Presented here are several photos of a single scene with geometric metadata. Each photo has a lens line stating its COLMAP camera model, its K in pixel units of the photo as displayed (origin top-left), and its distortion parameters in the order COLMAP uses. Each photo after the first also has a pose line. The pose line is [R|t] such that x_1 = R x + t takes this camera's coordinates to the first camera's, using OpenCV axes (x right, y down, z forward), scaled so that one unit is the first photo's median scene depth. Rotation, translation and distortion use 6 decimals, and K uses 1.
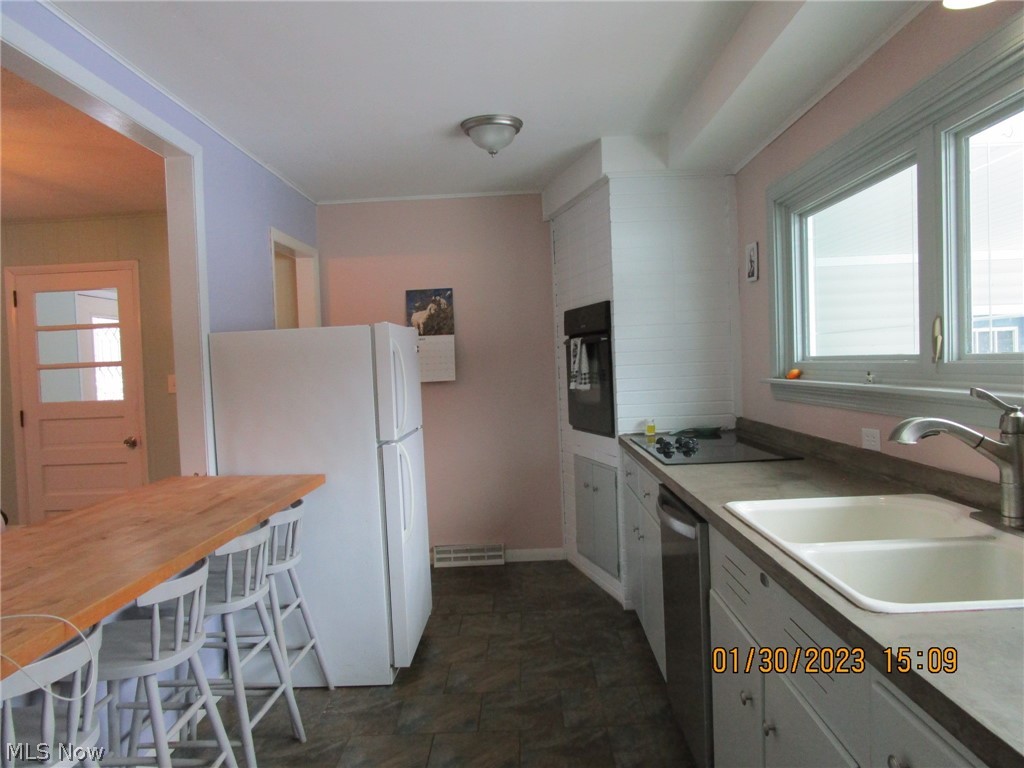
lens RADIAL K [[724.2, 0, 509.1], [0, 724.2, 389.6], [0, 0, 1]] dist [-0.036908, 0.013102]
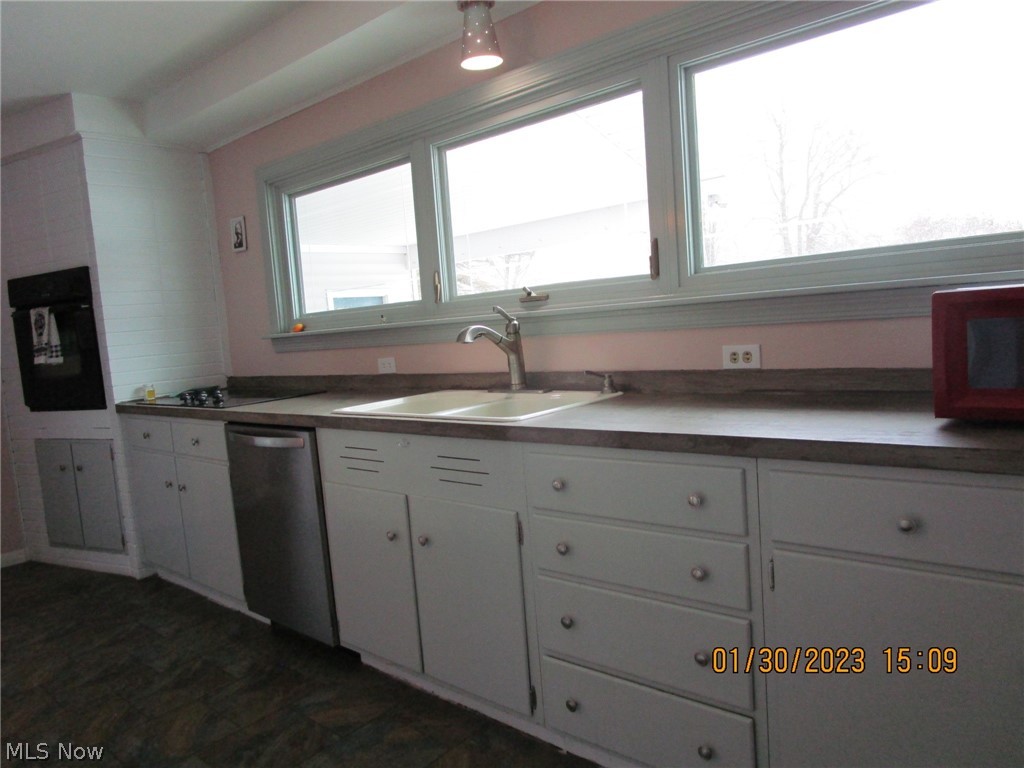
lens RADIAL K [[724.2, 0, 509.1], [0, 724.2, 389.6], [0, 0, 1]] dist [-0.036908, 0.013102]
pose [[0.649744, -0.083205, 0.755586, -0.227213], [0.081471, 0.995888, 0.039609, 0.047594], [-0.755775, 0.035822, 0.653851, -0.035595]]
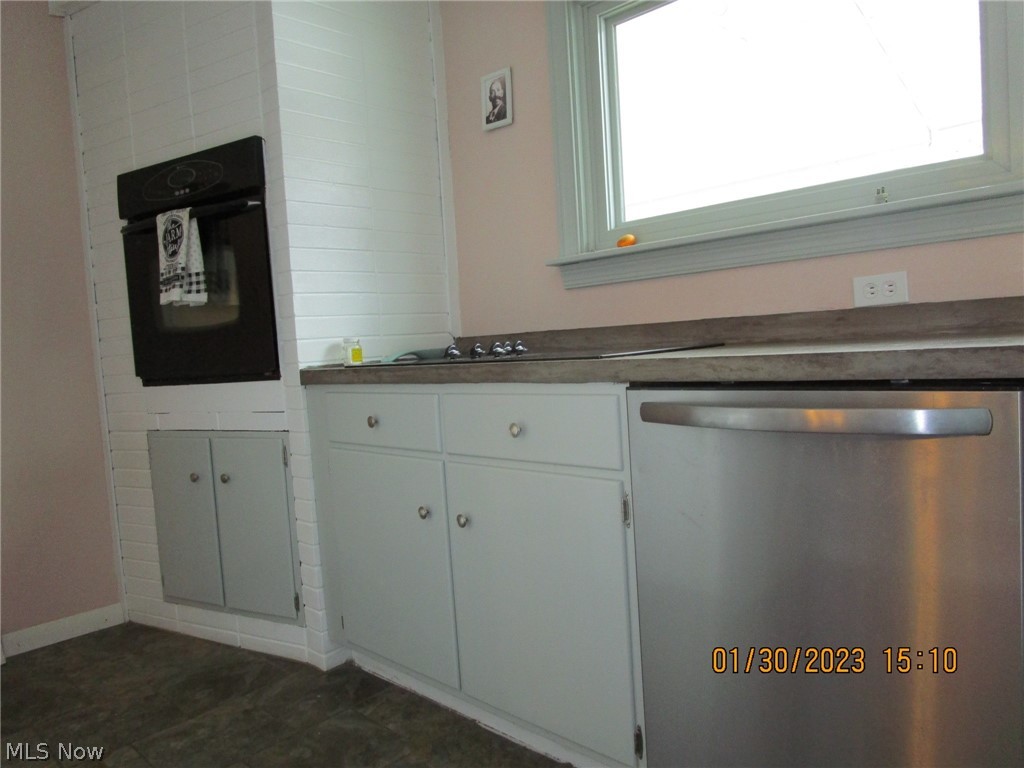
lens RADIAL K [[724.2, 0, 509.1], [0, 724.2, 389.6], [0, 0, 1]] dist [-0.036908, 0.013102]
pose [[0.682867, -0.048734, 0.728915, -0.147516], [0.063312, 0.997966, 0.007411, 0.082931], [-0.727794, 0.041088, 0.684564, 0.478561]]
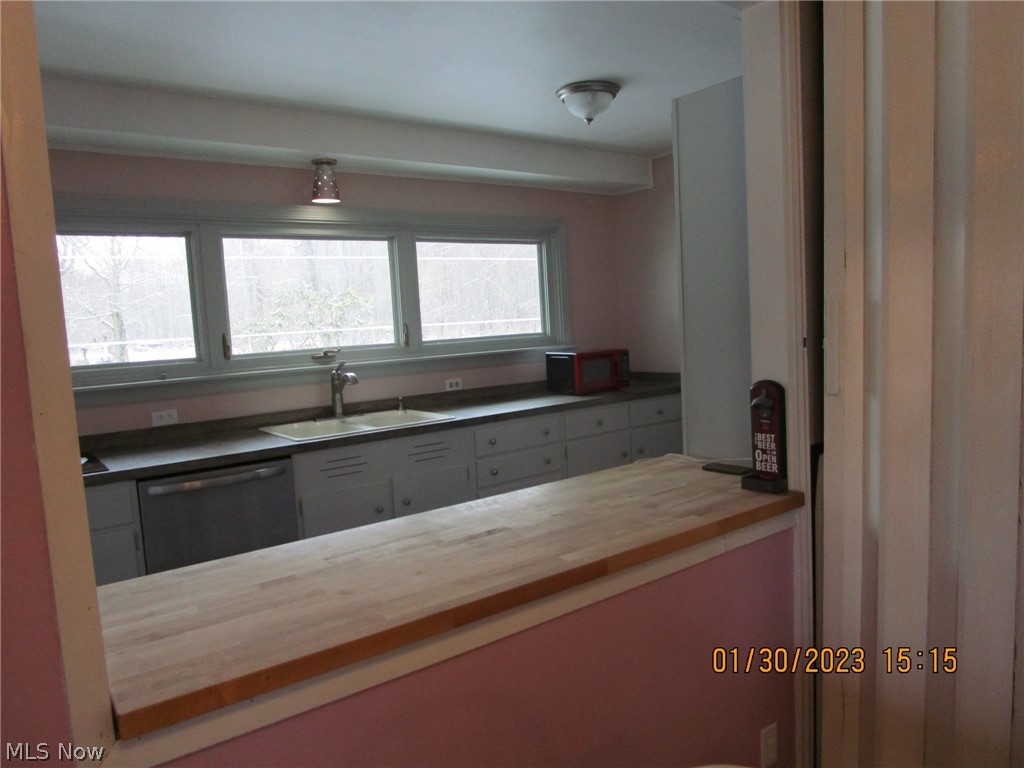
lens RADIAL K [[724.2, 0, 509.1], [0, 724.2, 389.6], [0, 0, 1]] dist [-0.036908, 0.013102]
pose [[-0.614207, -0.005534, 0.789125, -0.645524], [0.107671, 0.990036, 0.090748, -0.026707], [-0.781765, 0.140704, -0.607492, 0.803295]]
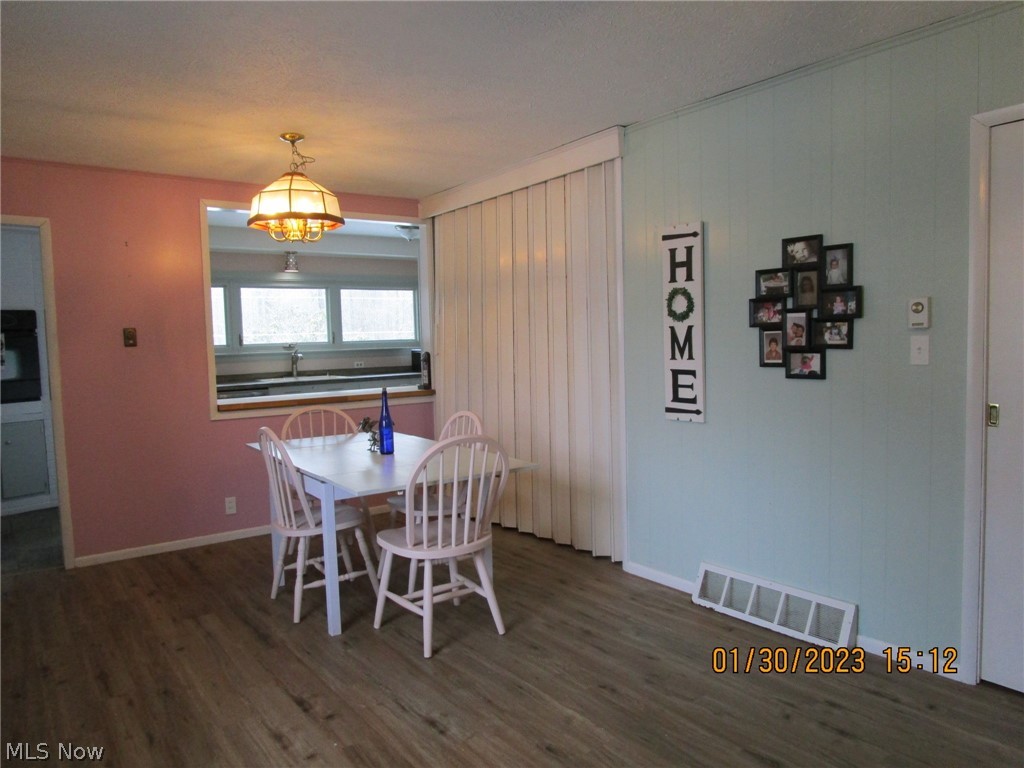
lens RADIAL K [[724.2, 0, 509.1], [0, 724.2, 389.6], [0, 0, 1]] dist [-0.036908, 0.013102]
pose [[-0.606609, -0.003272, 0.794994, -1.665835], [0.083049, 0.994259, 0.067461, 0.024644], [-0.790651, 0.106946, -0.602855, 1.128373]]
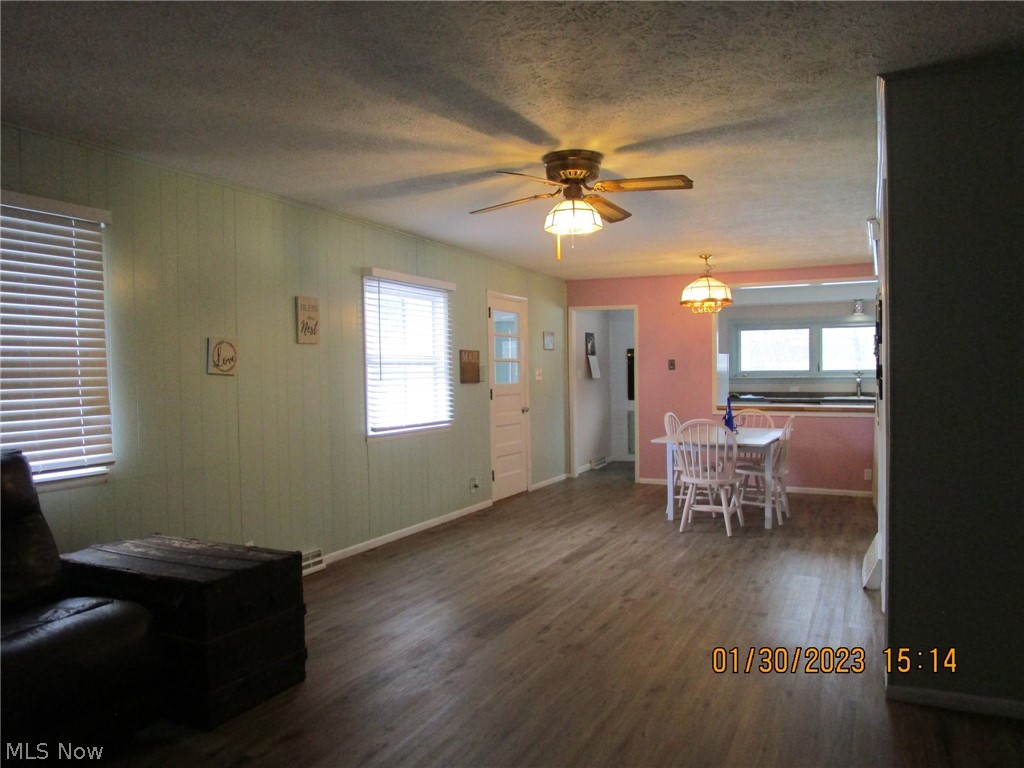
lens RADIAL K [[724.2, 0, 509.1], [0, 724.2, 389.6], [0, 0, 1]] dist [-0.036908, 0.013102]
pose [[0.432222, 0.018870, 0.901570, -2.530426], [0.026979, 0.999063, -0.033844, 0.102673], [-0.901364, 0.038951, 0.431308, 0.408725]]
